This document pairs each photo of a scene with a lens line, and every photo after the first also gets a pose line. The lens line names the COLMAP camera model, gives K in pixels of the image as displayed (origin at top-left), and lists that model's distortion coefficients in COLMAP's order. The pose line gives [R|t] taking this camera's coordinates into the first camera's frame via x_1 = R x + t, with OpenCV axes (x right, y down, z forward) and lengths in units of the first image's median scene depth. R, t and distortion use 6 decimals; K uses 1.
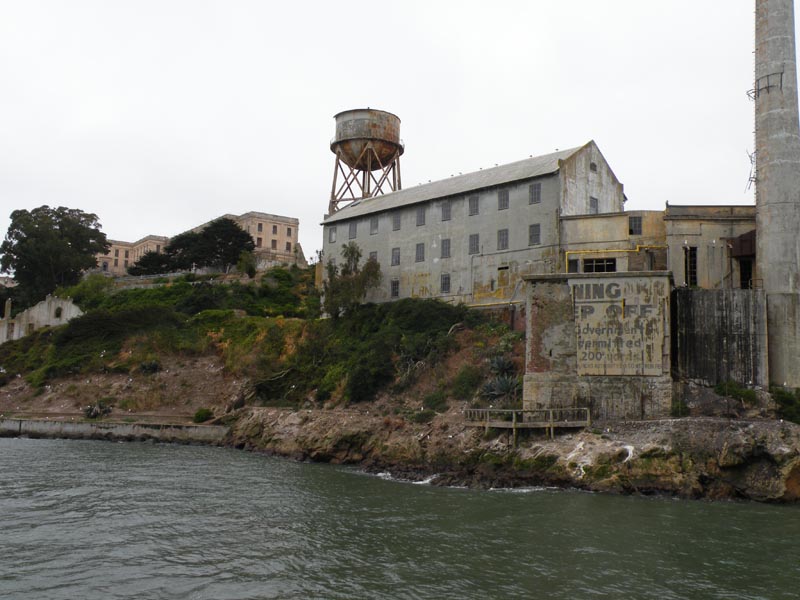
lens RADIAL K [[783.5, 0, 399.6], [0, 783.5, 304.1], [0, 0, 1]] dist [0.008941, 0.000000]
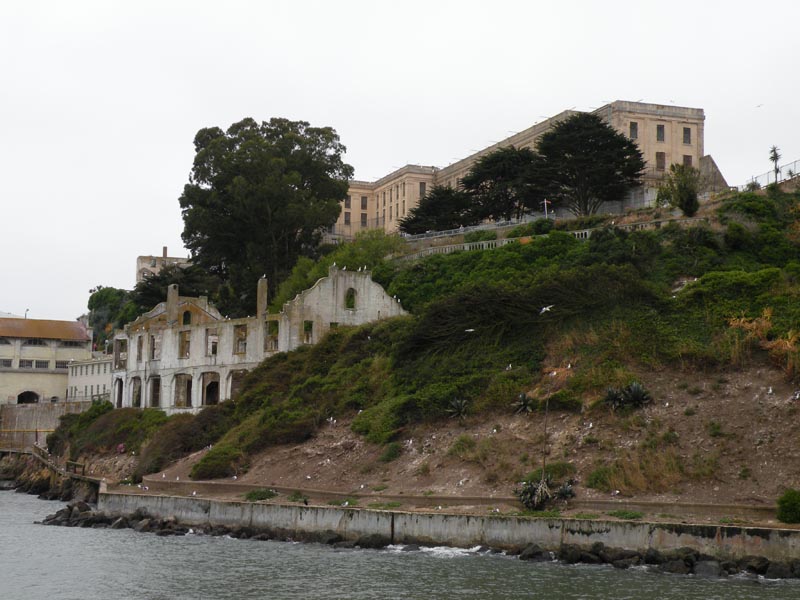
lens RADIAL K [[1292.7, 0, 400.4], [0, 1292.7, 297.6], [0, 0, 1]] dist [0.219556, 0.000000]
pose [[0.973967, -0.042753, -0.222623, -0.256898], [0.043497, 0.999052, -0.001561, 0.015952], [0.222479, -0.008163, 0.974903, 0.203884]]
